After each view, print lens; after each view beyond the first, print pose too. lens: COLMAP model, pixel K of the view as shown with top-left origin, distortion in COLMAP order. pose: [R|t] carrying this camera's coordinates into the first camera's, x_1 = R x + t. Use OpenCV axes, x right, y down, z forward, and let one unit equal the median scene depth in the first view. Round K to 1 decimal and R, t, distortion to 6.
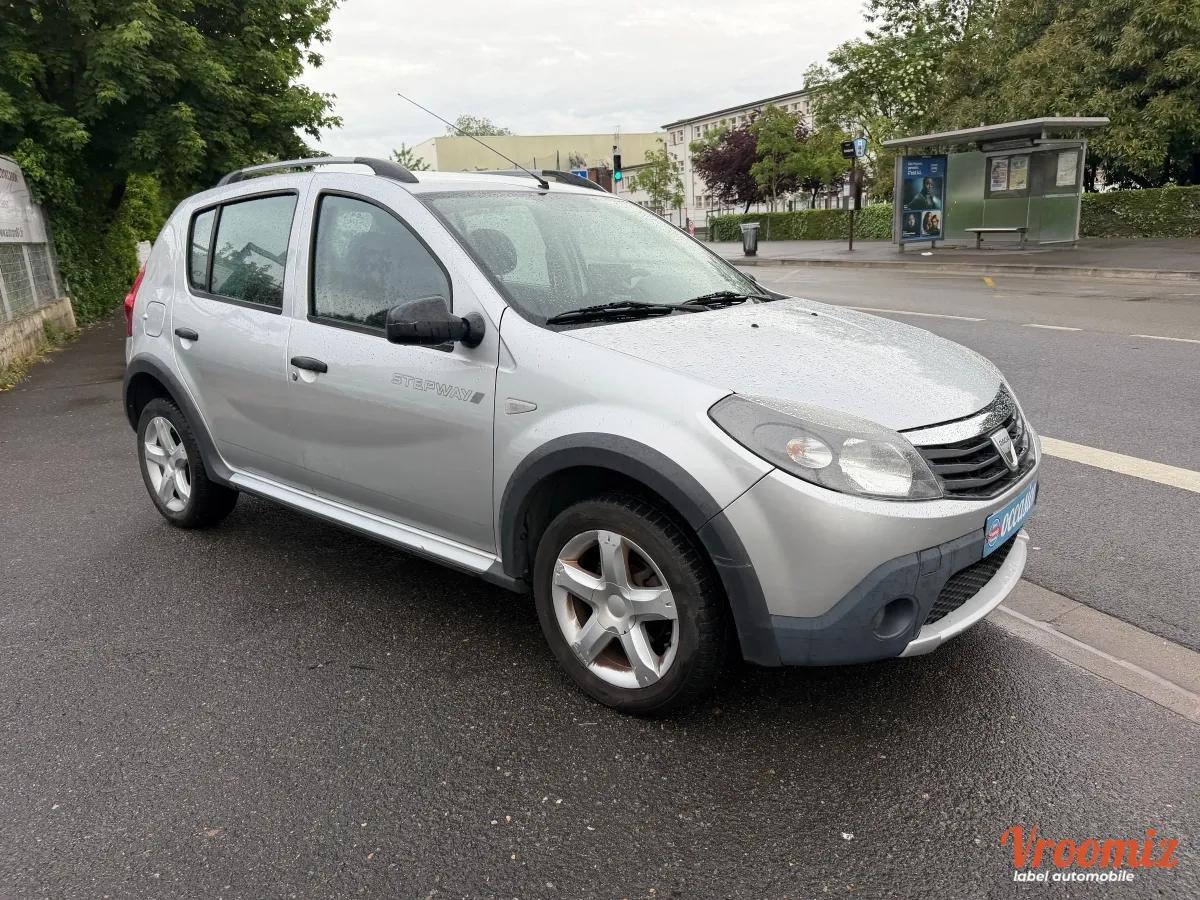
lens RADIAL K [[871.7, 0, 610.5], [0, 871.7, 450.3], [0, 0, 1]] dist [0.027284, -0.018872]
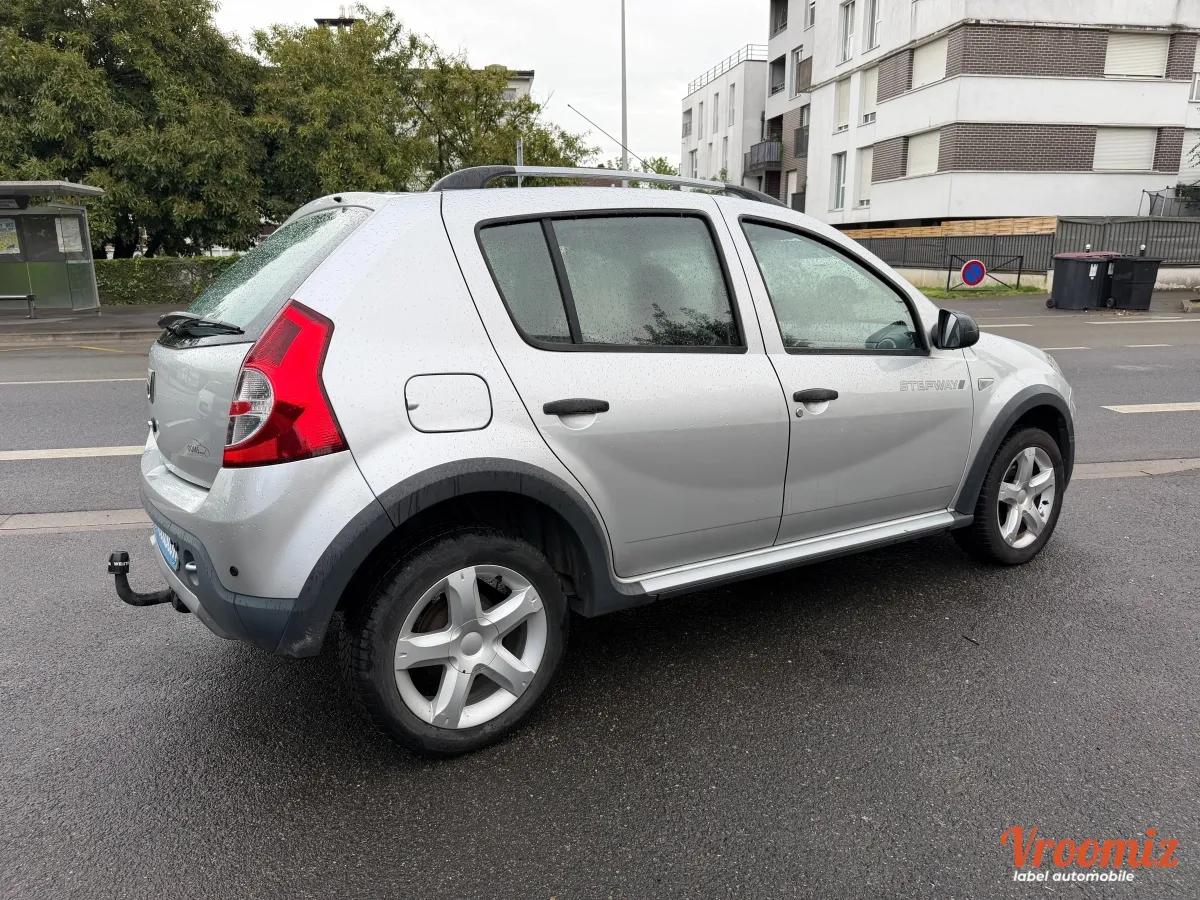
lens RADIAL K [[881.0, 0, 602.9], [0, 881.0, 450.7], [0, 0, 1]] dist [0.009108, 0.003122]
pose [[0.290960, -0.168879, 0.941712, -0.383236], [0.247099, 0.964167, 0.096560, -0.054888], [-0.924275, 0.204601, 0.322264, 0.264011]]
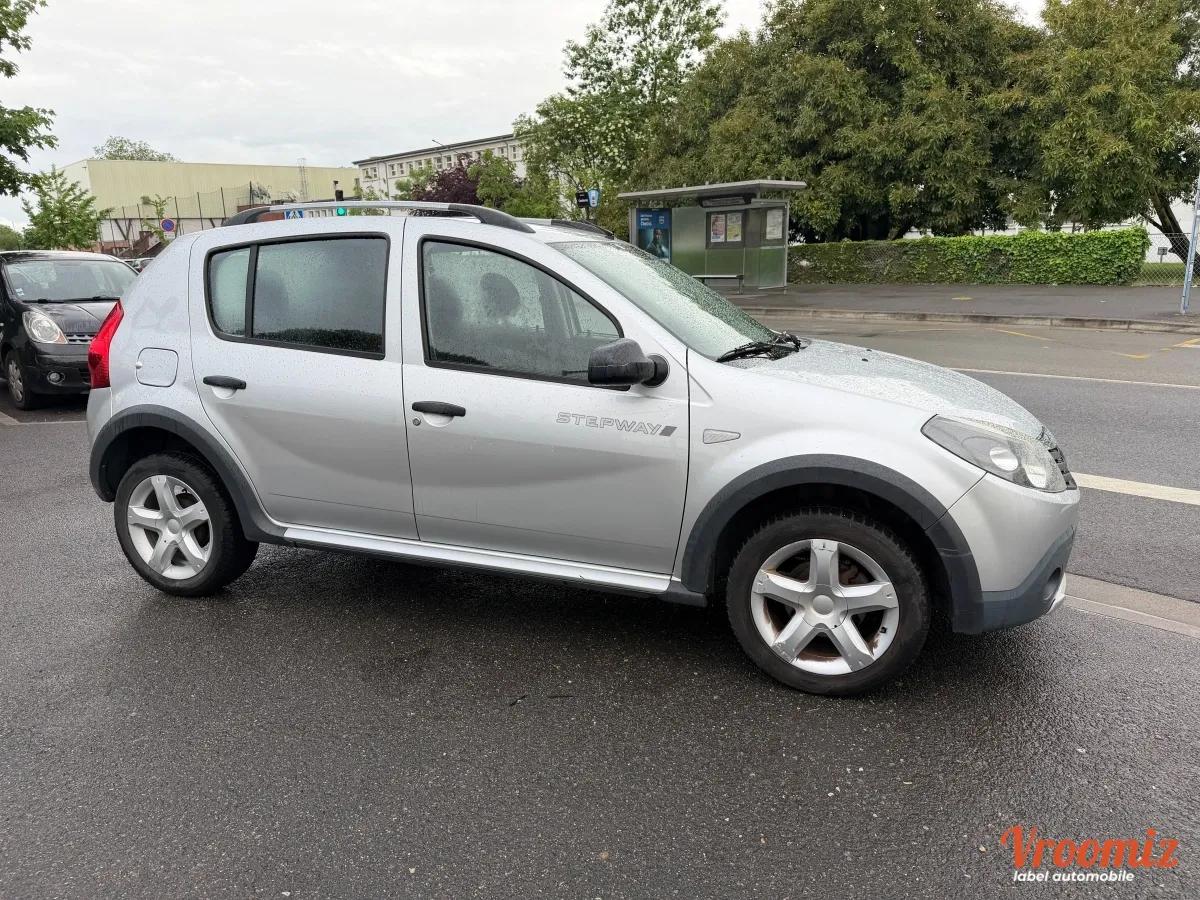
lens RADIAL K [[871.6, 0, 599.2], [0, 871.6, 459.6], [0, 0, 1]] dist [0.061328, -0.062431]
pose [[0.940354, -0.057010, 0.335387, -0.147059], [0.068264, 0.997428, -0.021850, -0.001604], [-0.333279, 0.043442, 0.941827, 0.000399]]
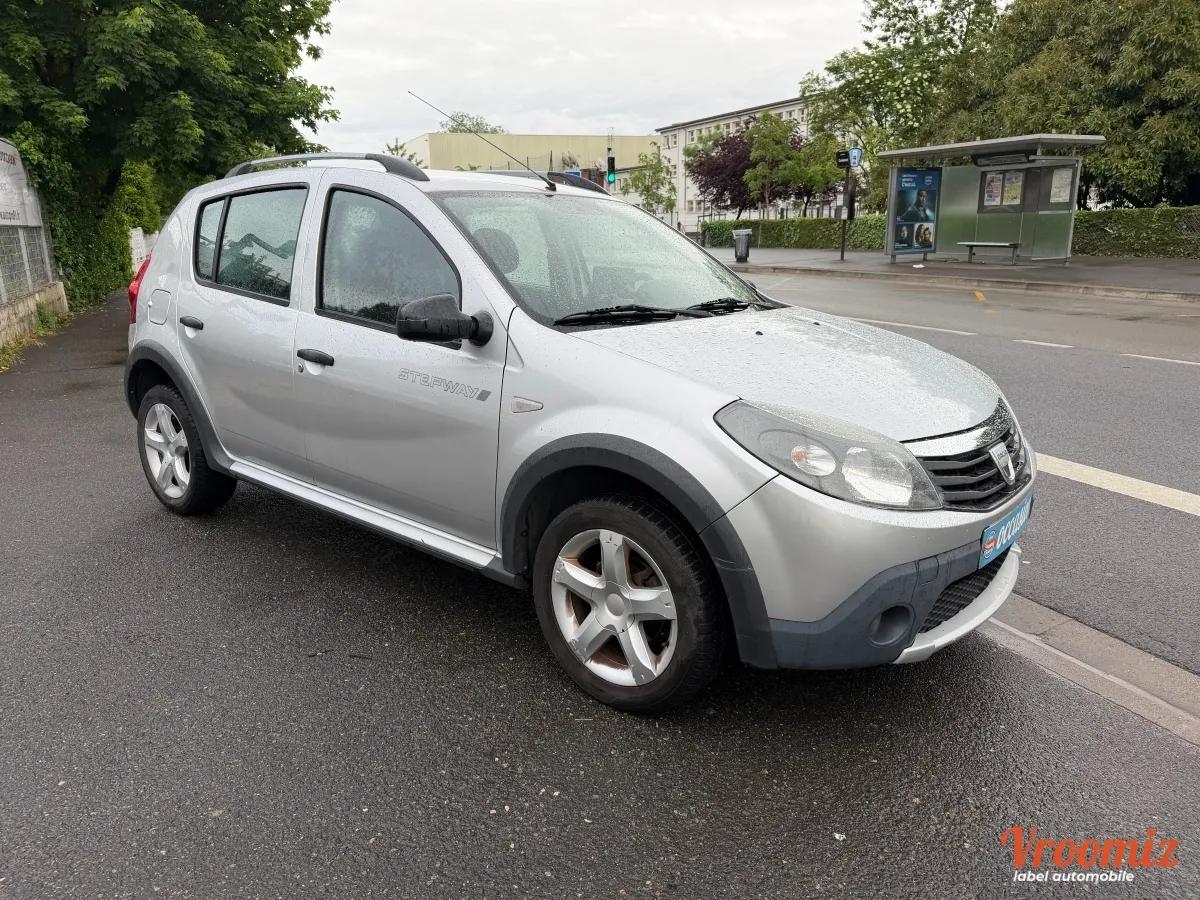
lens RADIAL K [[872.2, 0, 593.1], [0, 872.2, 454.0], [0, 0, 1]] dist [0.029213, -0.021109]
pose [[0.999463, 0.032772, 0.000541, -0.005796], [-0.032773, 0.999460, 0.002373, 0.000345], [-0.000463, -0.002389, 0.999997, -0.003752]]
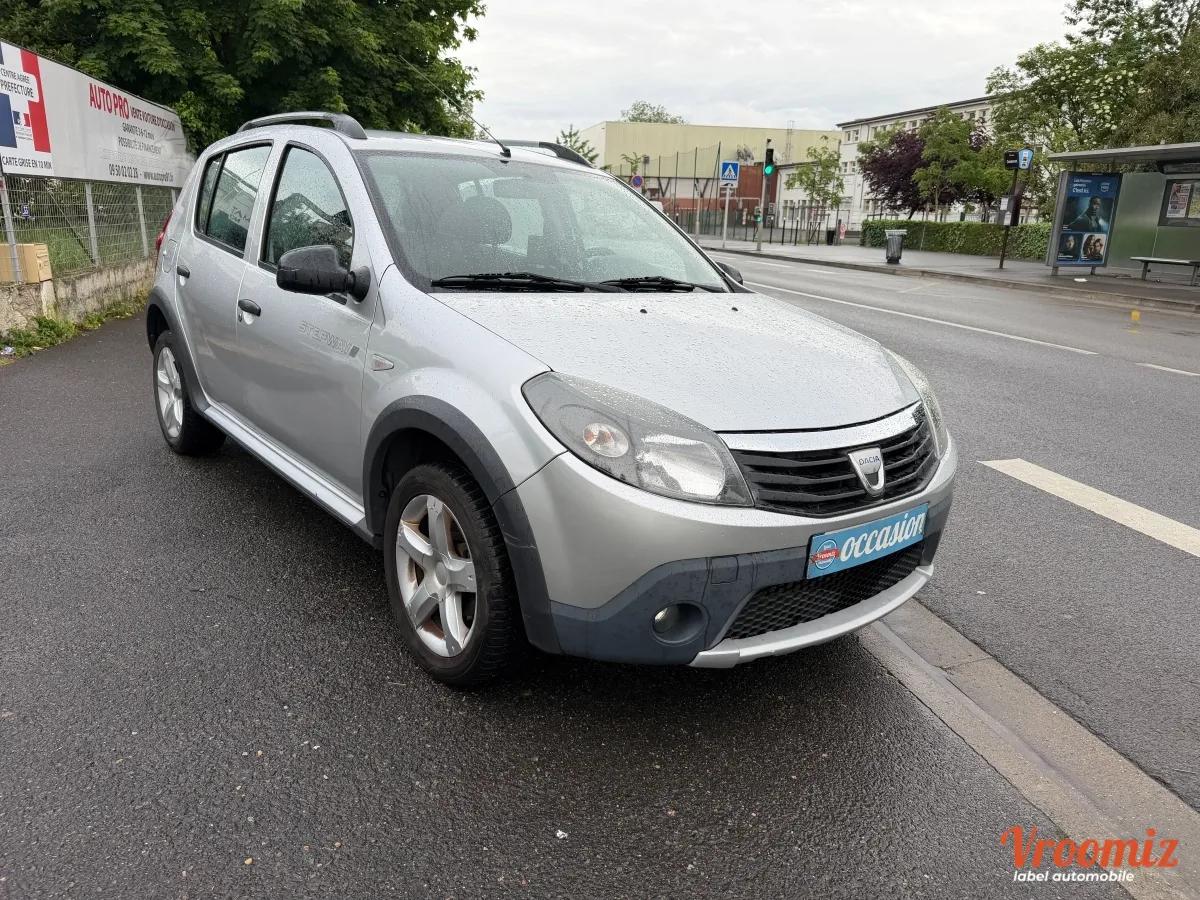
lens RADIAL K [[875.0, 0, 606.5], [0, 875.0, 462.3], [0, 0, 1]] dist [0.015928, -0.006362]
pose [[0.977896, 0.131105, -0.162886, 0.076895], [-0.127663, 0.991318, 0.031469, -0.000513], [0.165597, -0.009979, 0.986143, 0.010419]]
